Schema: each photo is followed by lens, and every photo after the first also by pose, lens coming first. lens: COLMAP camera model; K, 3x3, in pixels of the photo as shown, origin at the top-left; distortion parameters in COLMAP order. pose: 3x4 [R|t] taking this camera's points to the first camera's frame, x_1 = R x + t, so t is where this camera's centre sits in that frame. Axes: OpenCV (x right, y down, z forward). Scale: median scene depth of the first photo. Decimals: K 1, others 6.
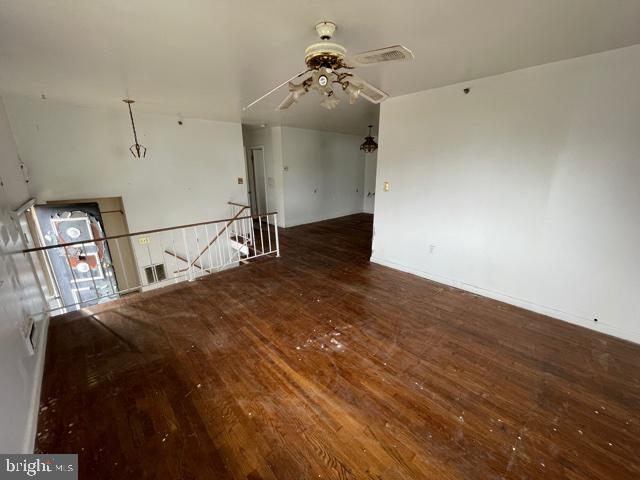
lens RADIAL K [[256.3, 0, 320.9], [0, 256.3, 240.6], [0, 0, 1]] dist [-0.001173, -0.000091]
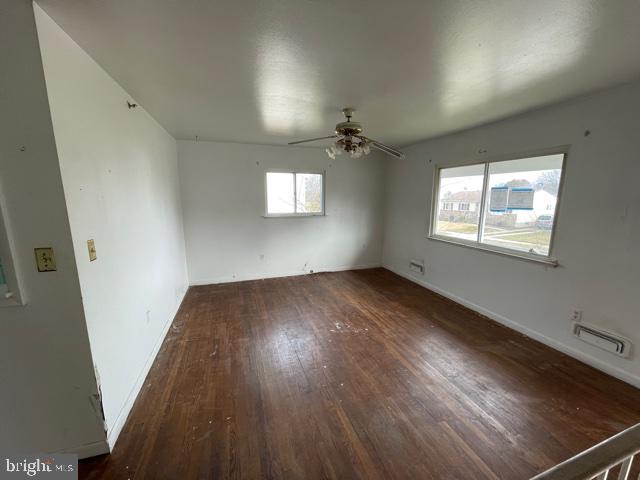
lens RADIAL K [[256.3, 0, 320.0], [0, 256.3, 240.9], [0, 0, 1]] dist [-0.001173, -0.000091]
pose [[-0.906574, -0.069207, 0.416334, -0.421148], [0.120642, 0.902808, 0.412775, -0.623384], [-0.404436, 0.424438, -0.810113, 2.132028]]
